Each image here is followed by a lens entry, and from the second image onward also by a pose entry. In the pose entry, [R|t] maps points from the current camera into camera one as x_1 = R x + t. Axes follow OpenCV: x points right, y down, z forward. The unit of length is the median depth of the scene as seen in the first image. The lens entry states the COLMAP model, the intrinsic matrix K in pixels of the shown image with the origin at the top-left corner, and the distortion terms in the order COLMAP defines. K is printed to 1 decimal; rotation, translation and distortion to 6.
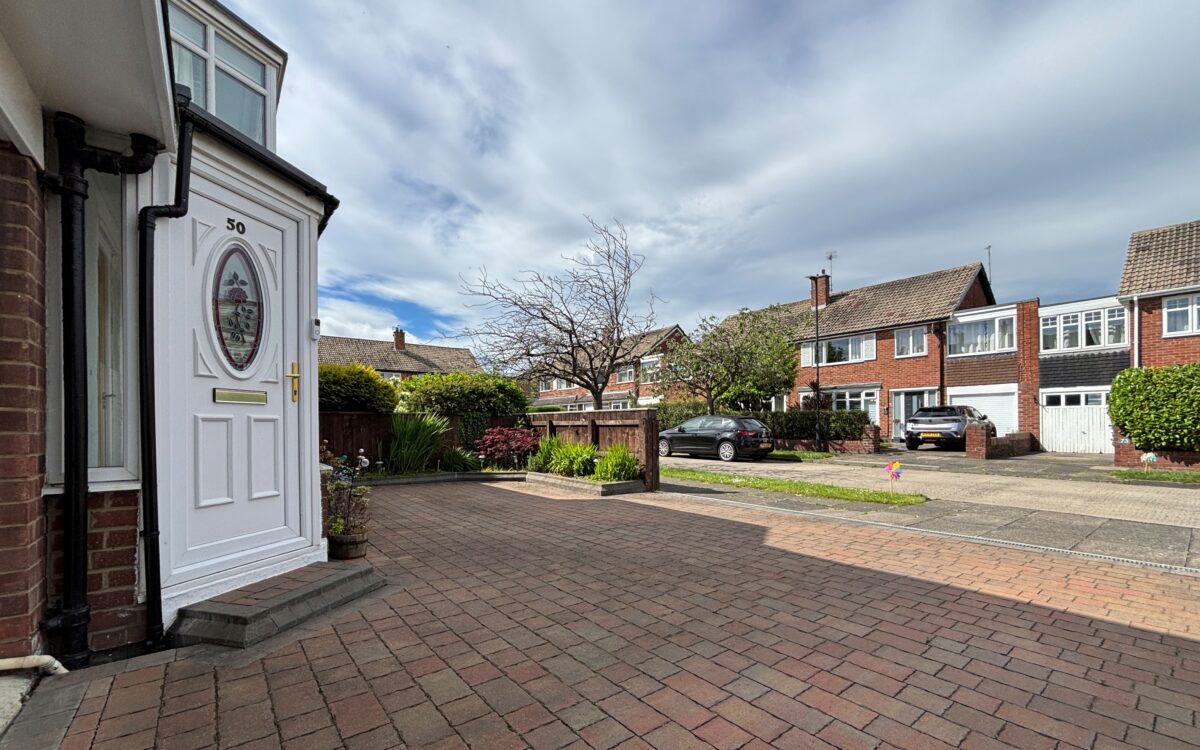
lens RADIAL K [[487.5, 0, 596.2], [0, 487.5, 427.1], [0, 0, 1]] dist [0.008807, -0.000136]
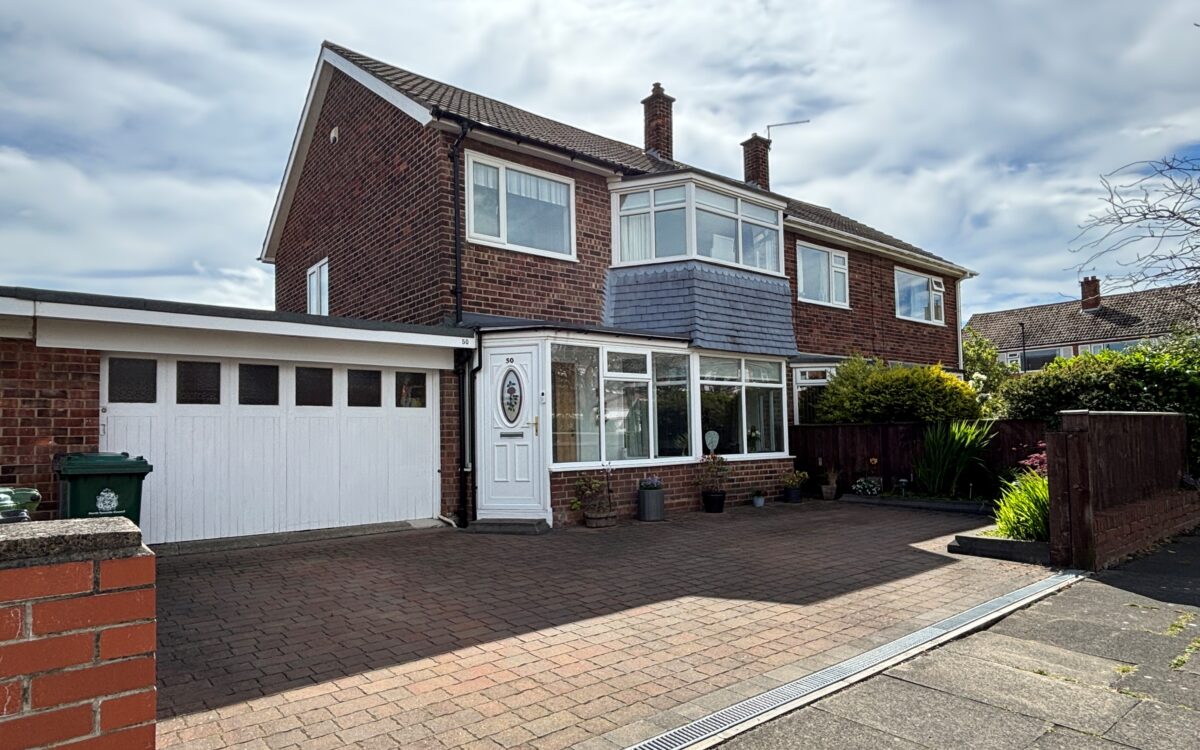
lens RADIAL K [[694.7, 0, 600.0], [0, 694.7, 375.0], [0, 0, 1]] dist [0.000943, 0.000132]
pose [[0.023138, -0.085377, -0.996080, 2.497754], [0.017010, 0.996236, -0.084995, -0.059069], [0.999588, -0.014977, 0.024503, 1.337692]]
